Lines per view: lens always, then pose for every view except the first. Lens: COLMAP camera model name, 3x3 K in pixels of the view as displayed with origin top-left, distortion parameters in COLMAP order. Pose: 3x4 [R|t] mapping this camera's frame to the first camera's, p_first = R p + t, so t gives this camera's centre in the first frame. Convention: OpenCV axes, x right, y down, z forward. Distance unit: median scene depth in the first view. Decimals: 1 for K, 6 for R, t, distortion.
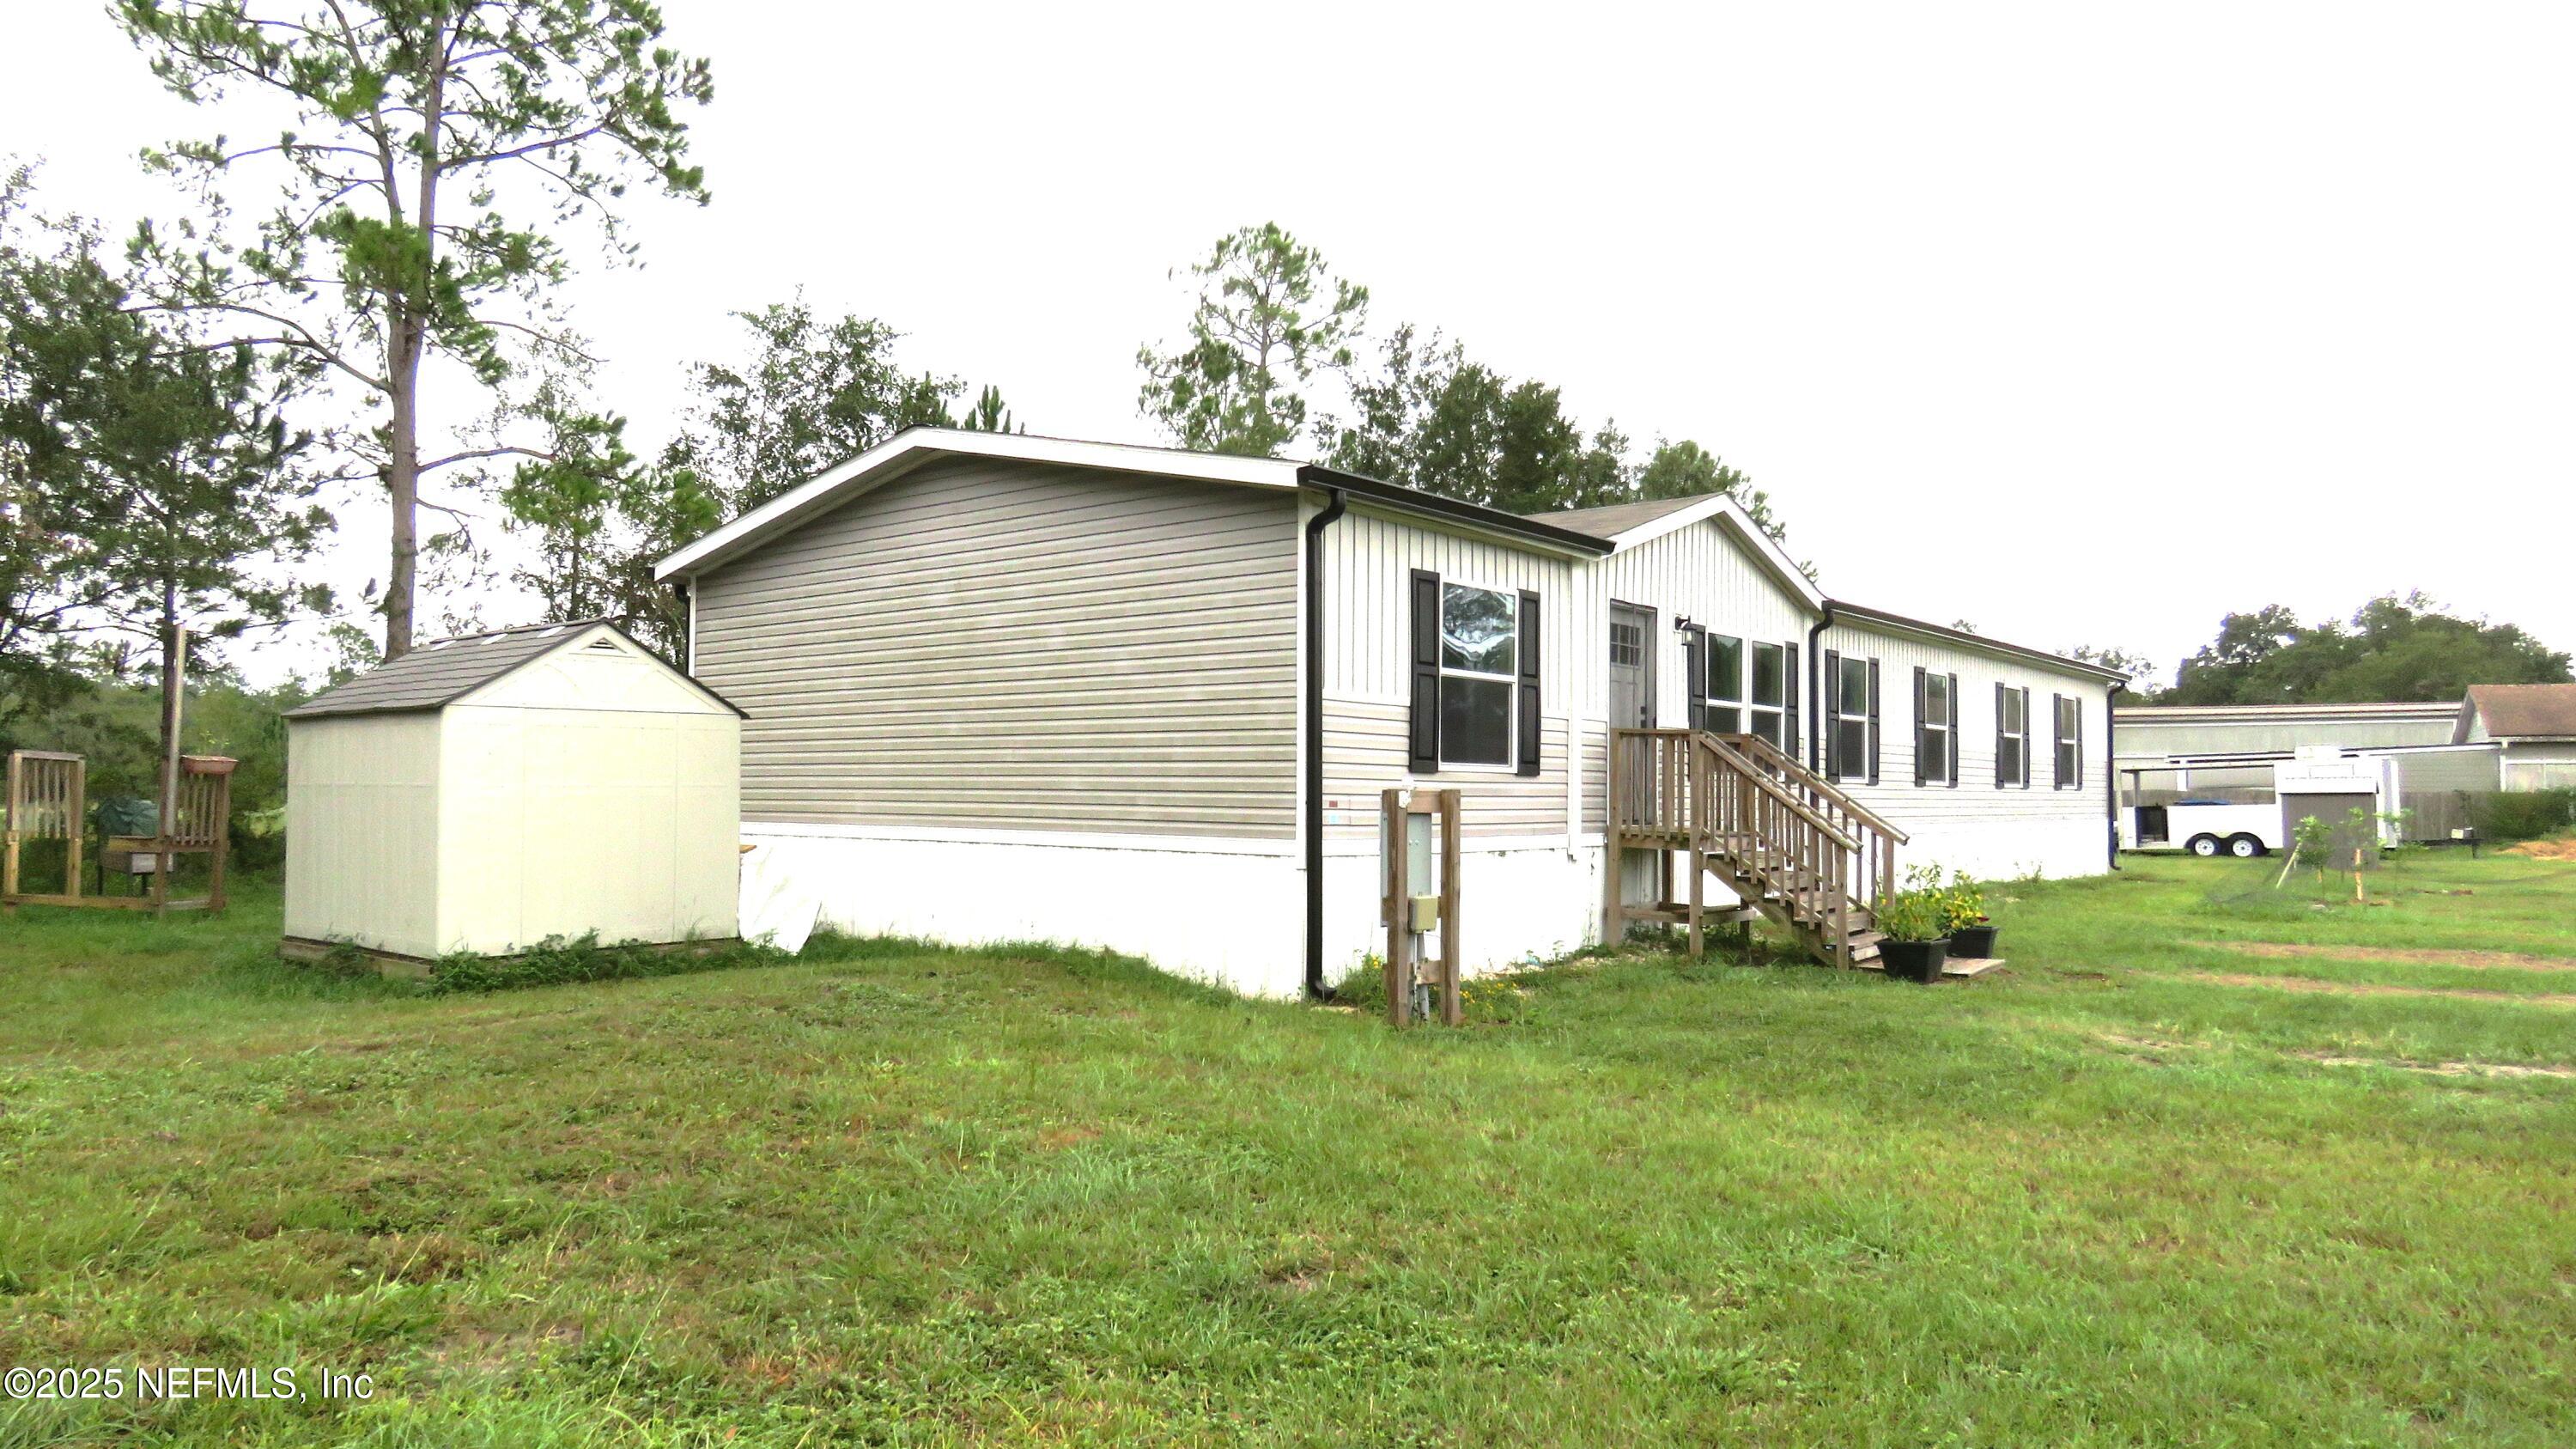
lens RADIAL K [[1690.7, 0, 1288.0], [0, 1690.7, 724.5], [0, 0, 1]] dist [-0.019833, 0.002166]
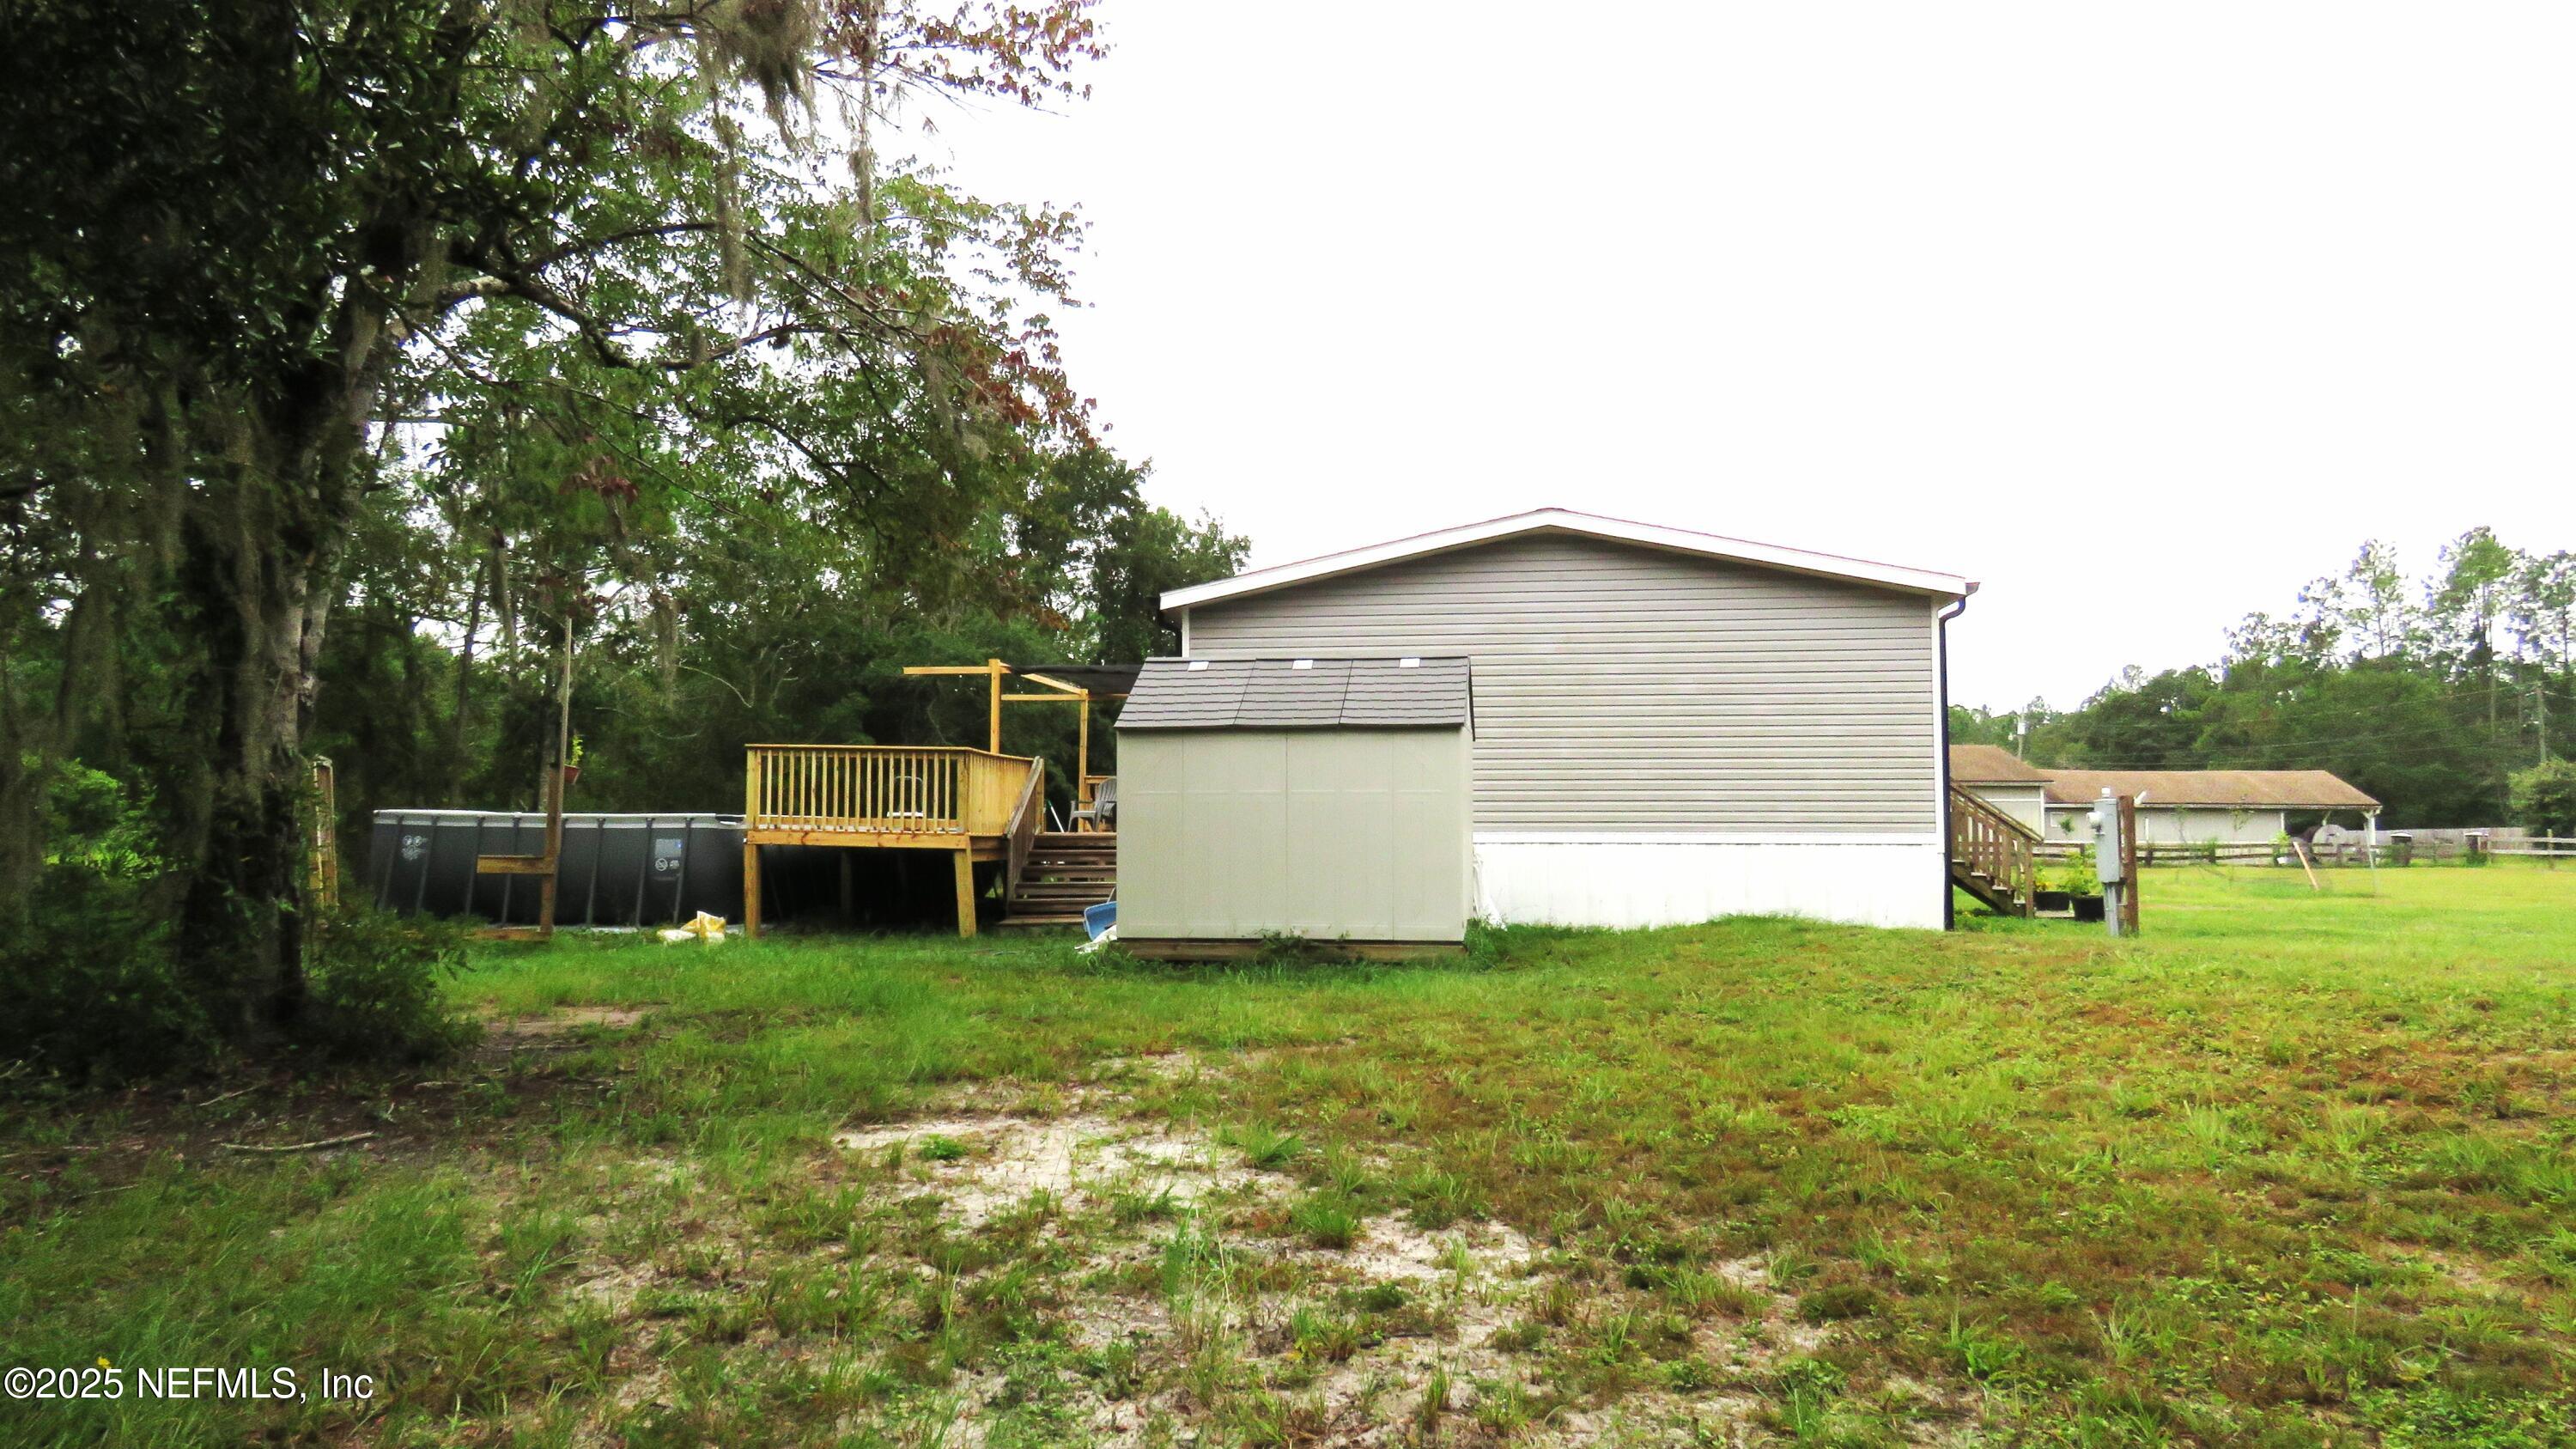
lens RADIAL K [[1663.2, 0, 1292.3], [0, 1663.2, 731.0], [0, 0, 1]] dist [0.004821, 0.005668]
pose [[0.832812, 0.024447, 0.553016, -1.164981], [-0.014513, 0.999645, -0.022335, 0.018358], [-0.553366, 0.010575, 0.832871, 0.097074]]
